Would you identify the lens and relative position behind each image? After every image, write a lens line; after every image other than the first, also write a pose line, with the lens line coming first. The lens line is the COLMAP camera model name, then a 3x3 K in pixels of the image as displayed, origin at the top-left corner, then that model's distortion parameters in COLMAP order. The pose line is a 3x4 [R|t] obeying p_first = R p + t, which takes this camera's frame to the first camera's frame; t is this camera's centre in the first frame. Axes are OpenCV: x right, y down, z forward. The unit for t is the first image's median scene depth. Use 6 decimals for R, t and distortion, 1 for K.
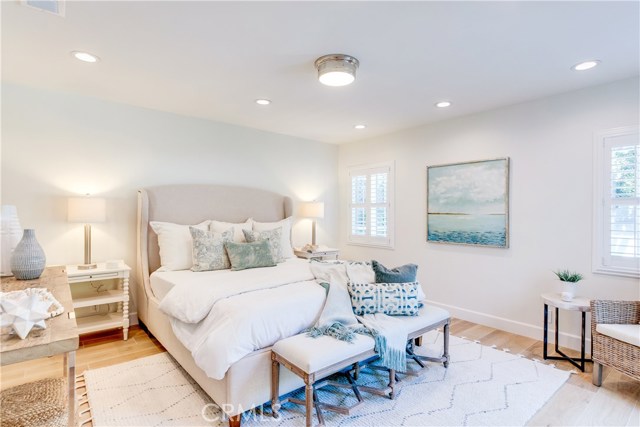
lens RADIAL K [[322.3, 0, 319.6], [0, 322.3, 214.7], [0, 0, 1]] dist [0.000915, -0.000655]
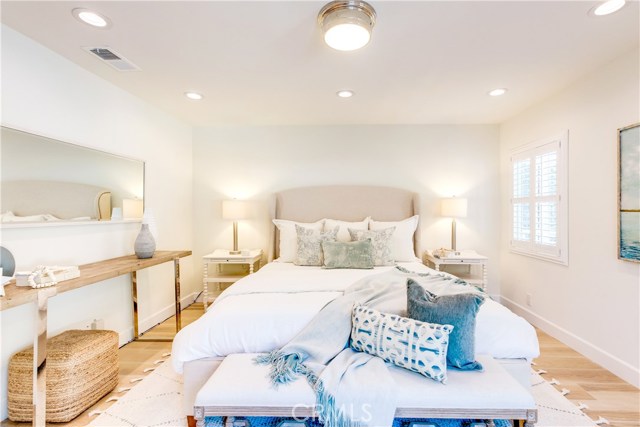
lens RADIAL K [[292.0, 0, 317.4], [0, 292.0, 215.1], [0, 0, 1]] dist [0.010524, -0.002040]
pose [[0.755586, 0.001509, -0.655047, 0.284255], [0.003440, 0.999974, 0.006272, -0.000976], [0.655040, -0.006992, 0.755562, 0.258784]]
